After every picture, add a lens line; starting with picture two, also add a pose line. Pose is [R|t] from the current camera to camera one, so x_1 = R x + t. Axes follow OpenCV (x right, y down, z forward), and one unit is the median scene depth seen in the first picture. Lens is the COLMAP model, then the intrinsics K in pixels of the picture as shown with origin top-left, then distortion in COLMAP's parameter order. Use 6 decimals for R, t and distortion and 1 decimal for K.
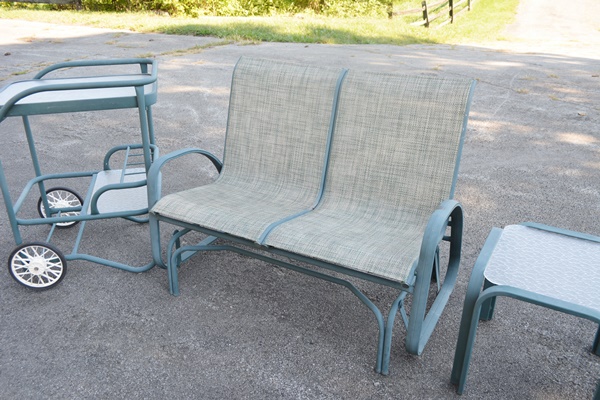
lens RADIAL K [[512.2, 0, 300.0], [0, 512.2, 200.0], [0, 0, 1]] dist [-0.077759, 0.010972]
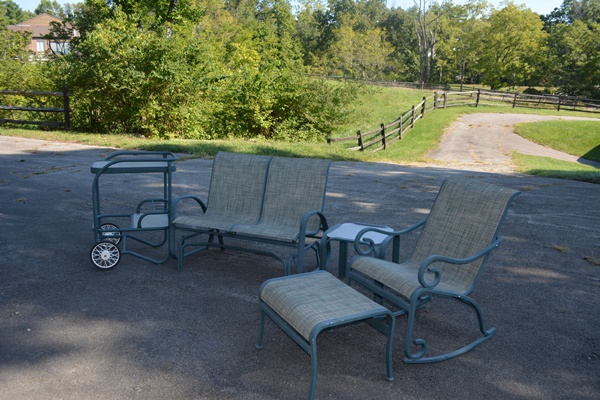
lens RADIAL K [[512.2, 0, 300.0], [0, 512.2, 200.0], [0, 0, 1]] dist [-0.077759, 0.010972]
pose [[0.996034, 0.008137, 0.088598, 0.022661], [0.013218, 0.971227, -0.237789, 0.386913], [-0.087984, 0.238017, 0.967268, -0.913560]]
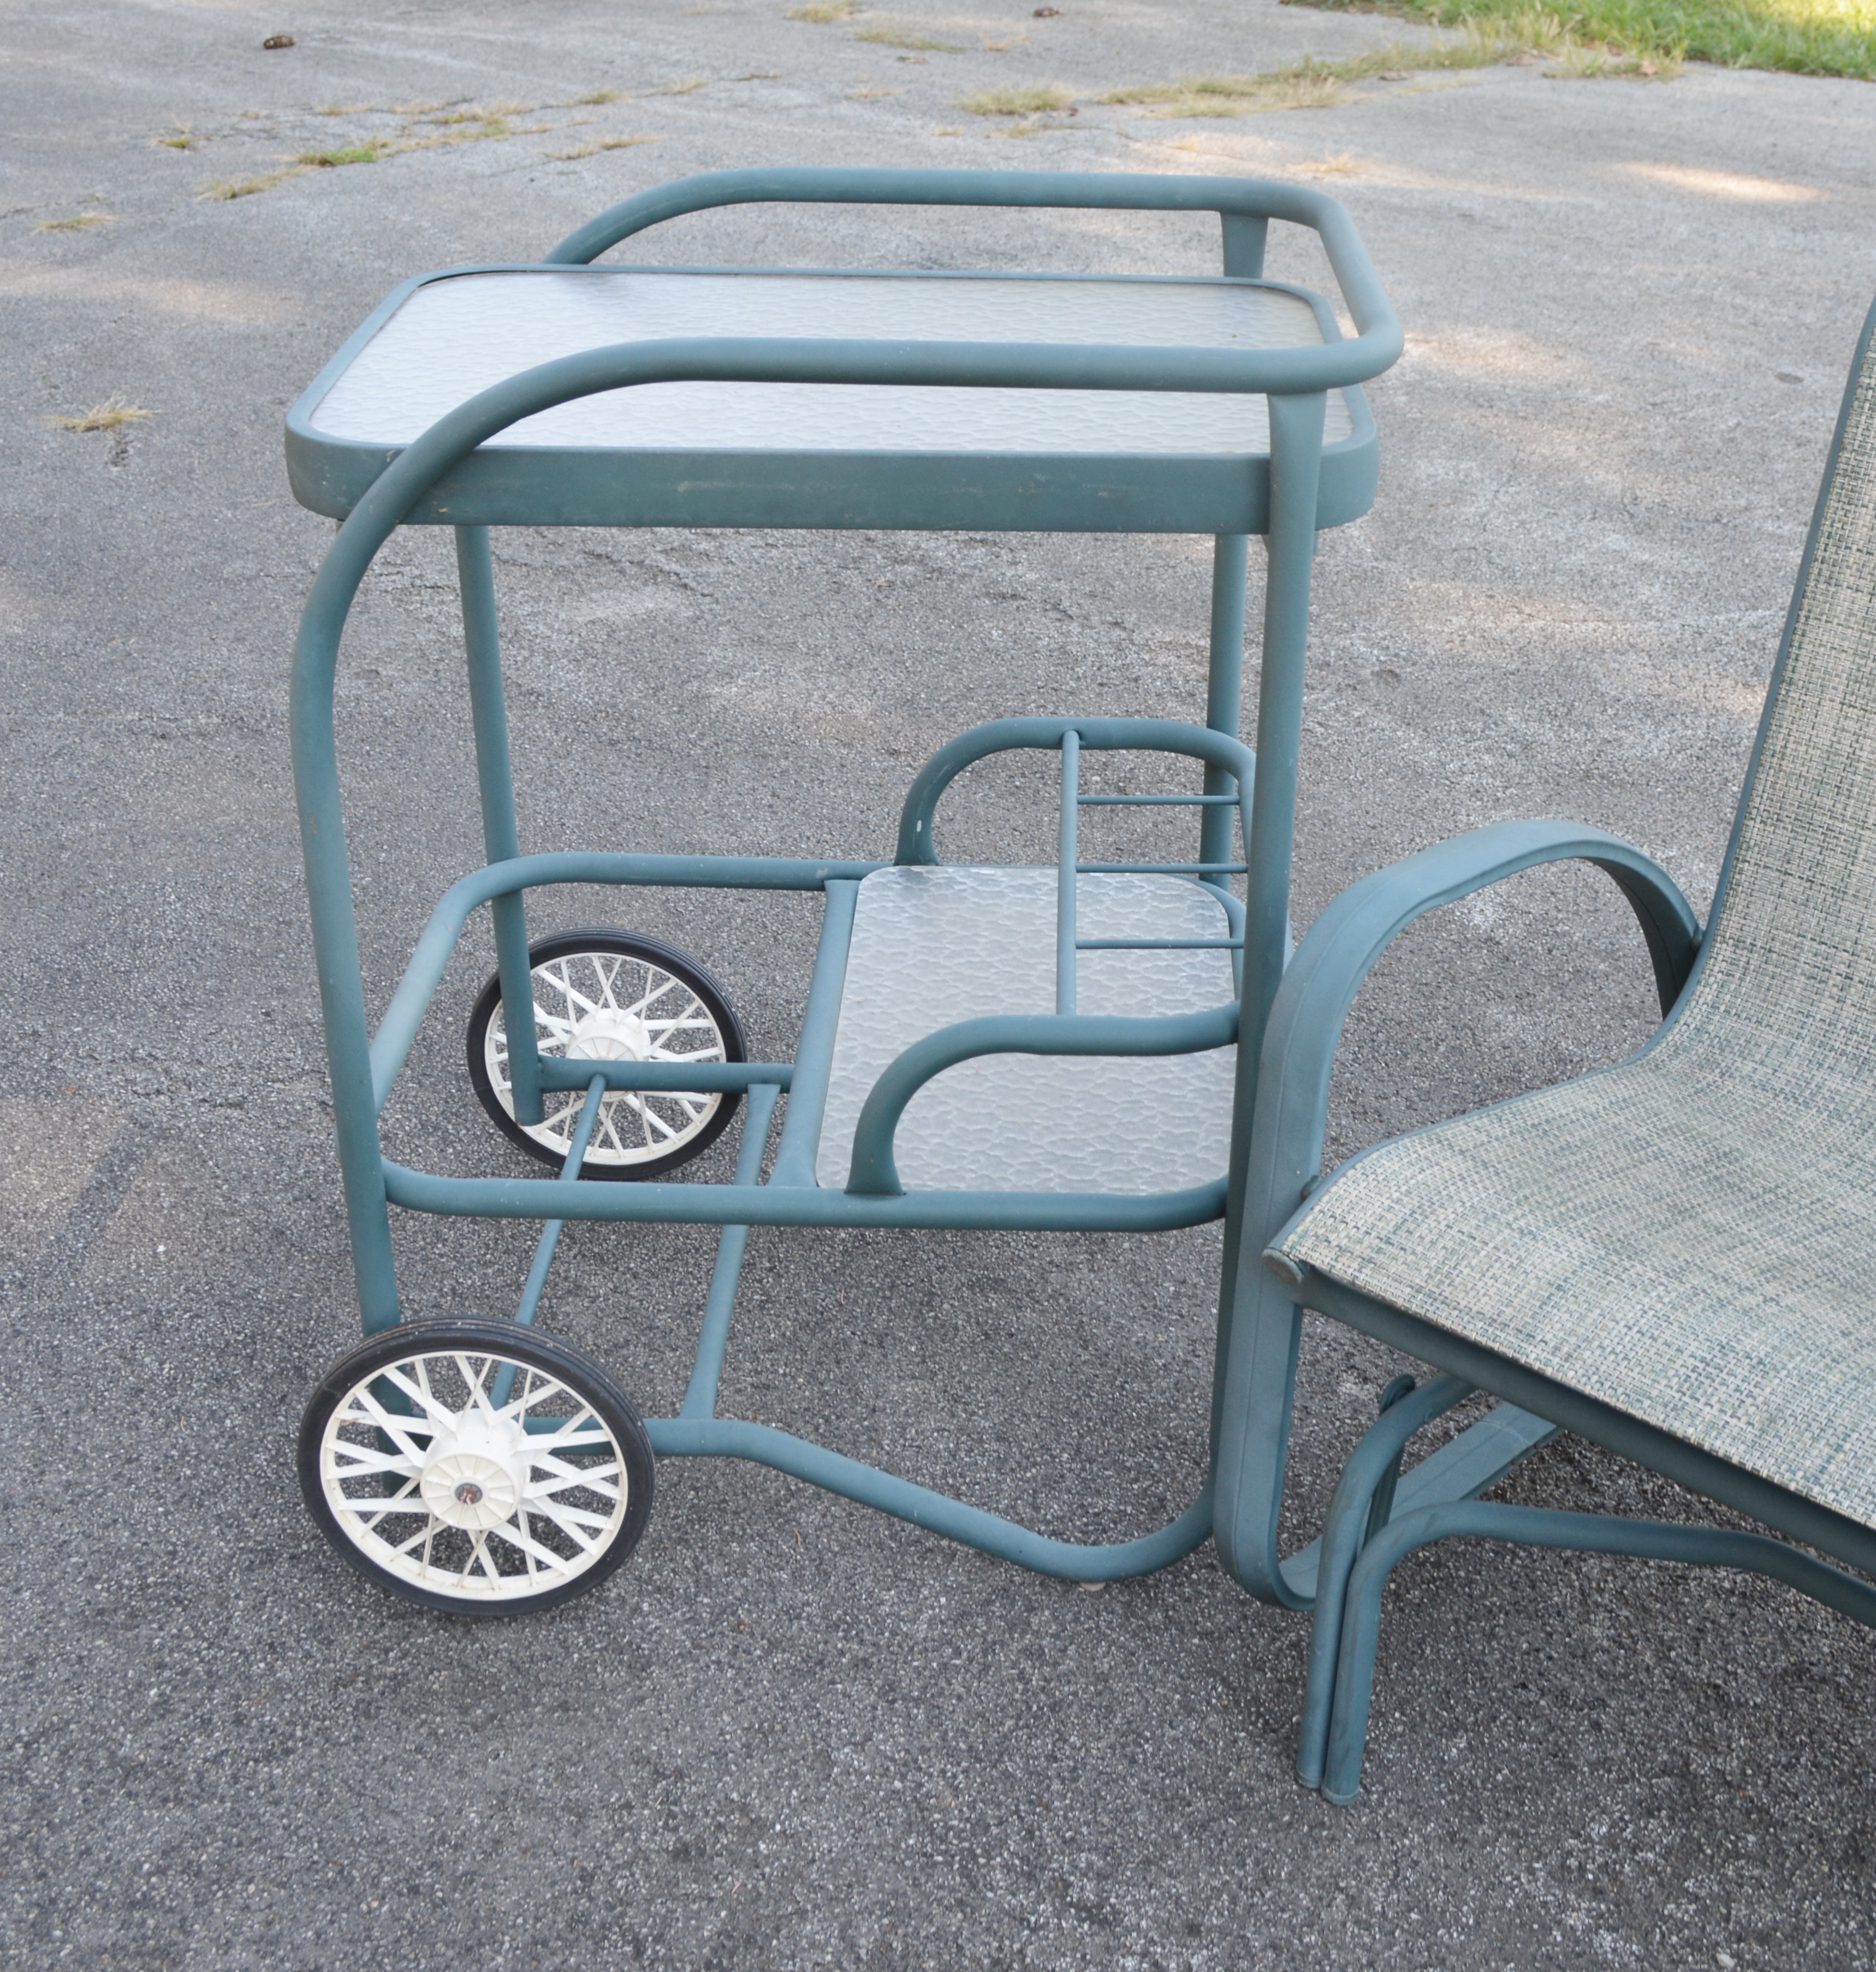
lens RADIAL K [[2798.0, 0, 1100.1], [0, 2798.0, 946.9], [0, 0, 1]] dist [-0.076619, -0.006713]
pose [[0.974120, 0.115305, -0.194410, -0.184173], [-0.112059, 0.993317, 0.027650, -0.076873], [0.196299, -0.005149, 0.980531, 0.188463]]
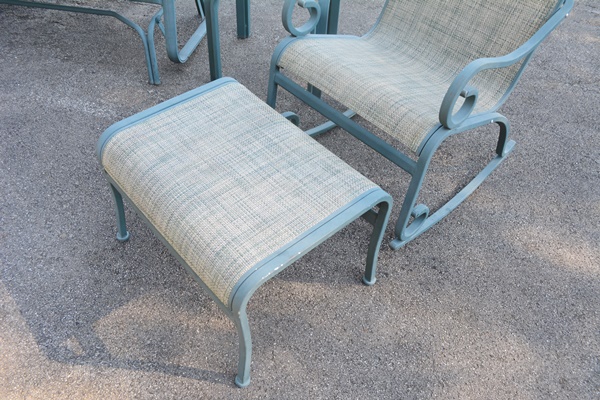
lens RADIAL K [[512.2, 0, 300.0], [0, 512.2, 200.0], [0, 0, 1]] dist [-0.077759, 0.010972]
pose [[0.944912, -0.195561, 0.262484, 0.095862], [0.090105, 0.926328, 0.365784, 0.154293], [-0.314680, -0.321982, 0.892919, -0.220627]]
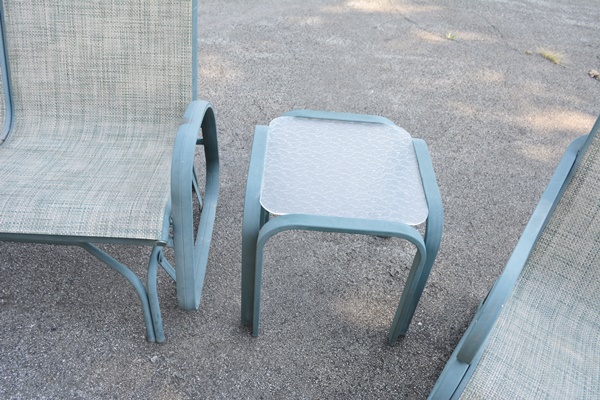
lens RADIAL K [[512.2, 0, 300.0], [0, 512.2, 200.0], [0, 0, 1]] dist [-0.077759, 0.010972]
pose [[0.867225, -0.263747, 0.422325, 0.066291], [0.132862, 0.940008, 0.314219, -0.063212], [-0.479863, -0.216387, 0.850240, 0.230088]]
